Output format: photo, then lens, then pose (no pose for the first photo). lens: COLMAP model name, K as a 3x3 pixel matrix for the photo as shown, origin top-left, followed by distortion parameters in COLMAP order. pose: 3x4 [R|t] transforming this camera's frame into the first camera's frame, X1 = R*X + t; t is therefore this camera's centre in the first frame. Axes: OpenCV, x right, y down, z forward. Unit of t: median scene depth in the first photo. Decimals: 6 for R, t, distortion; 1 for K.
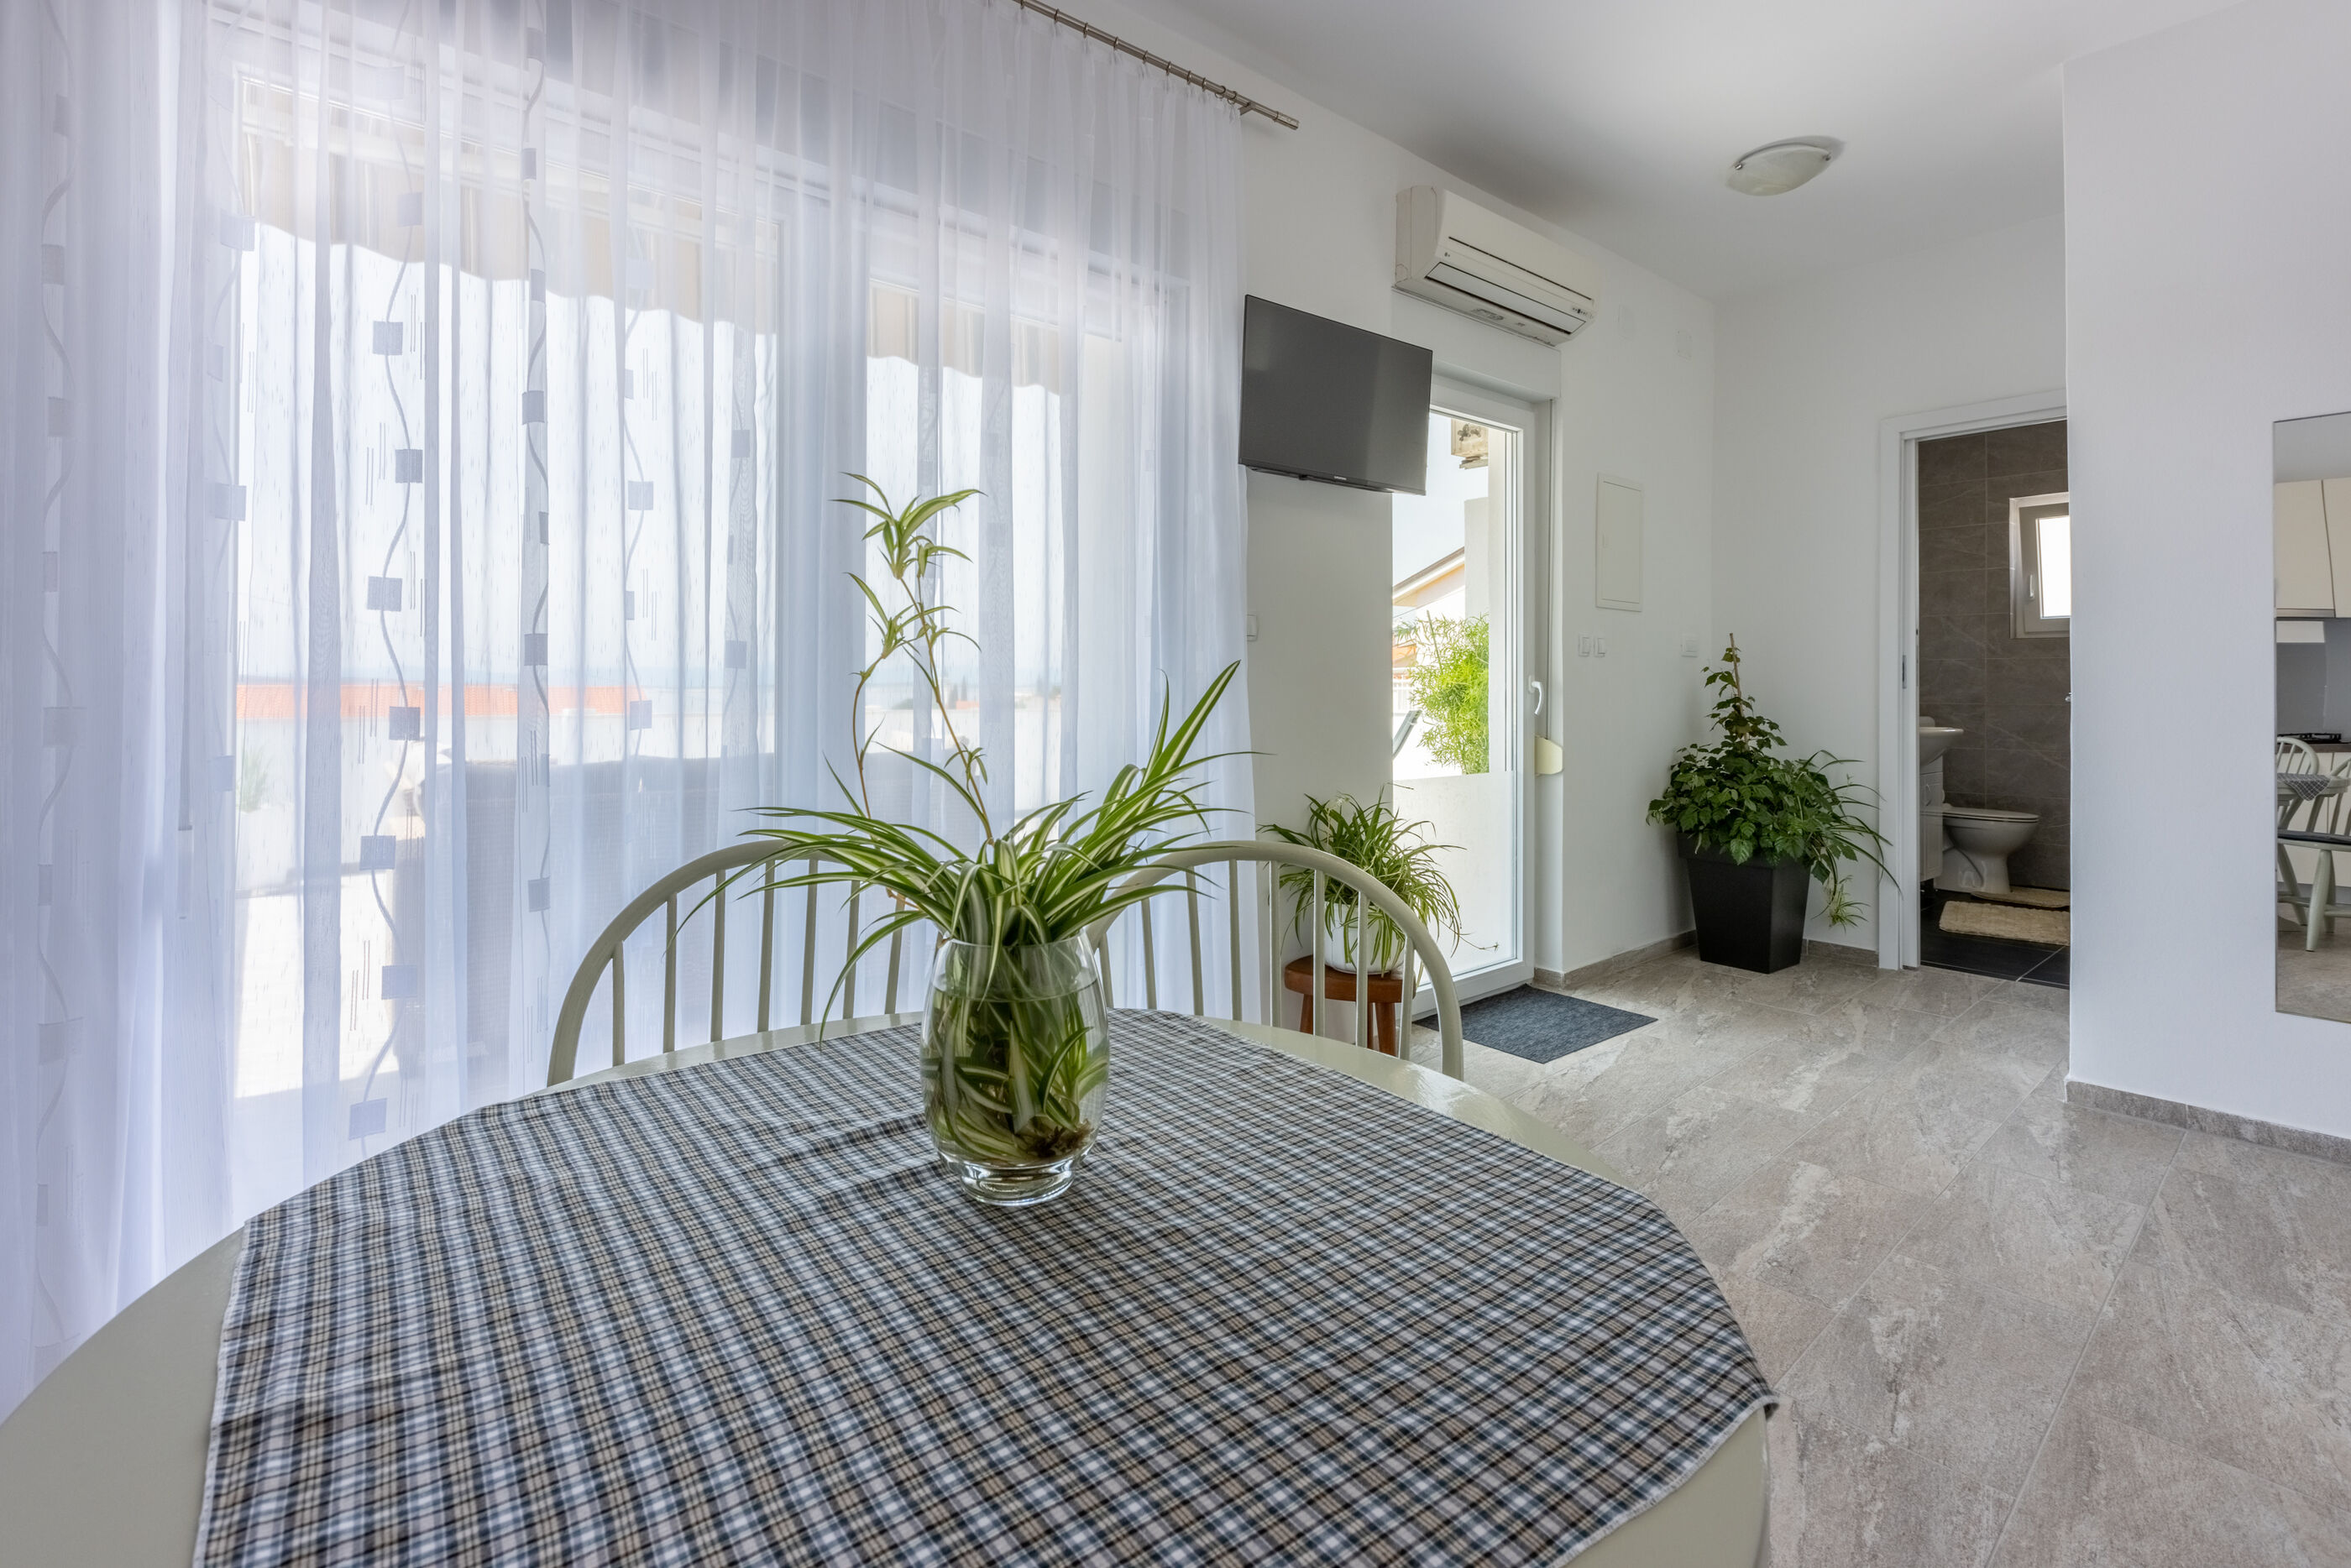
lens RADIAL K [[1082.7, 0, 1177.4], [0, 1082.7, 676.1], [0, 0, 1]] dist [0.043775, 0.000151]
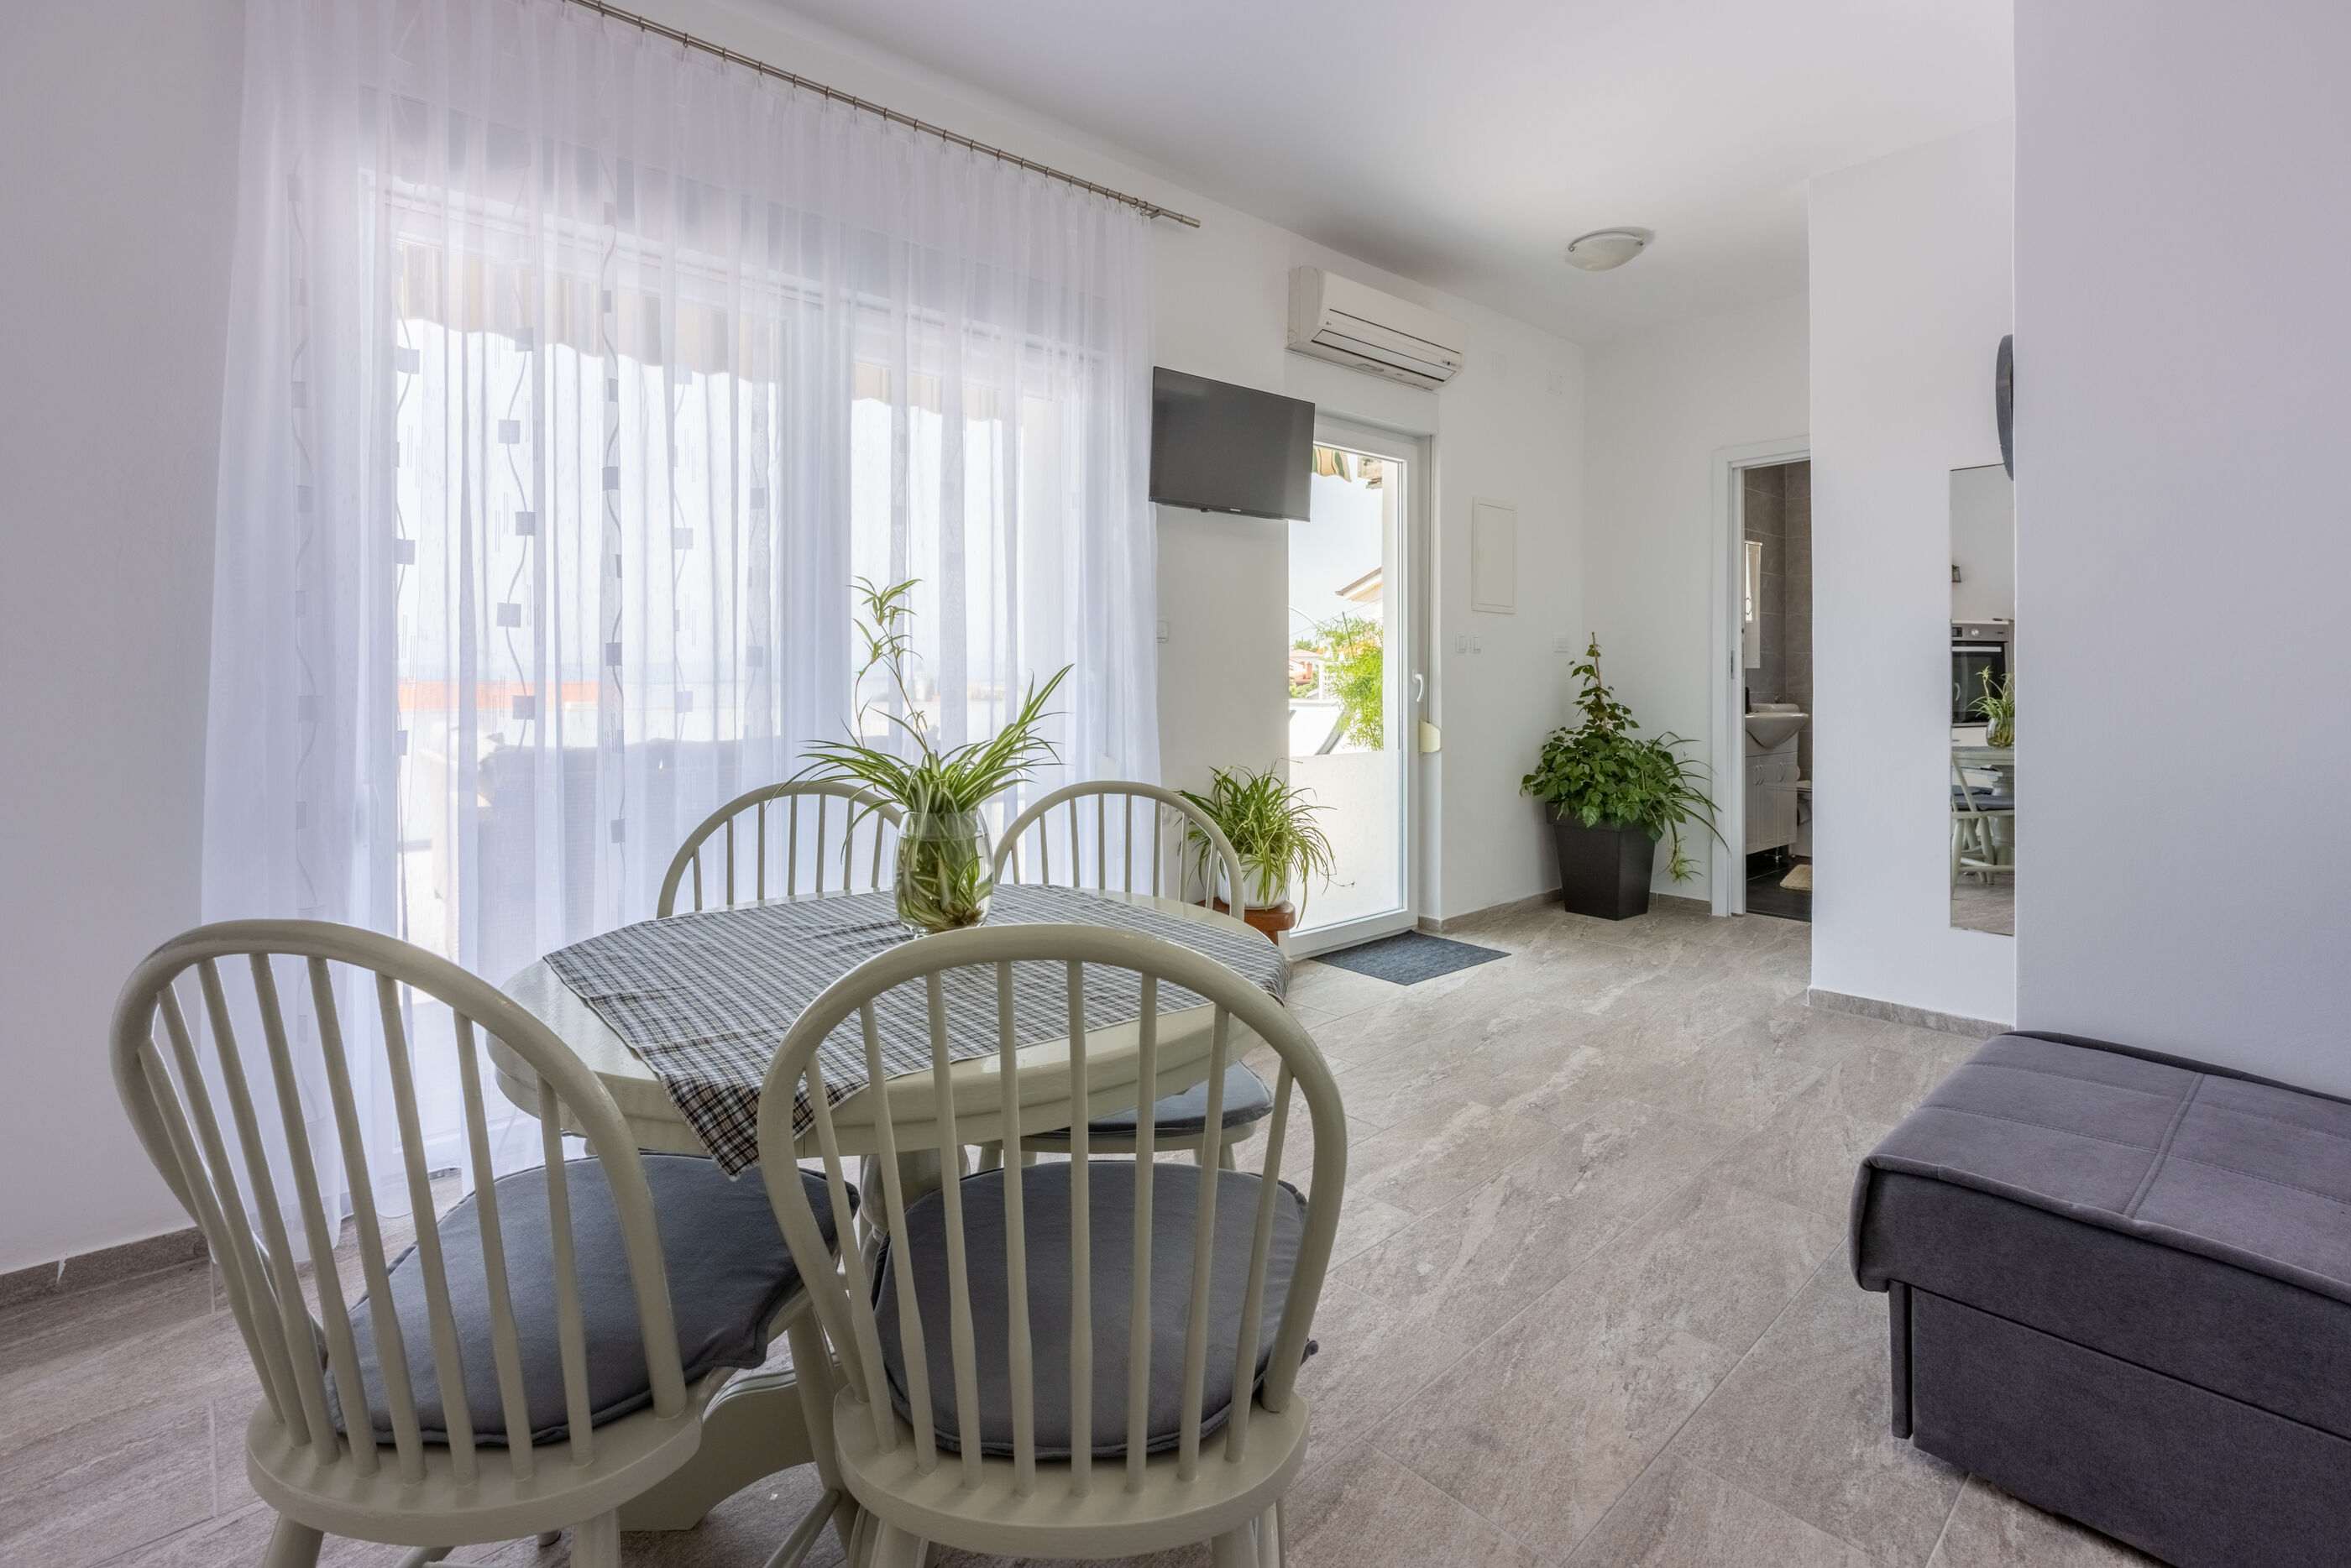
lens RADIAL K [[1082.7, 0, 1177.4], [0, 1082.7, 676.1], [0, 0, 1]] dist [0.043775, 0.000151]
pose [[0.999757, -0.002575, 0.021909, 0.058201], [0.002418, 0.999971, 0.007216, -0.002560], [-0.021926, -0.007161, 0.999734, -0.239223]]
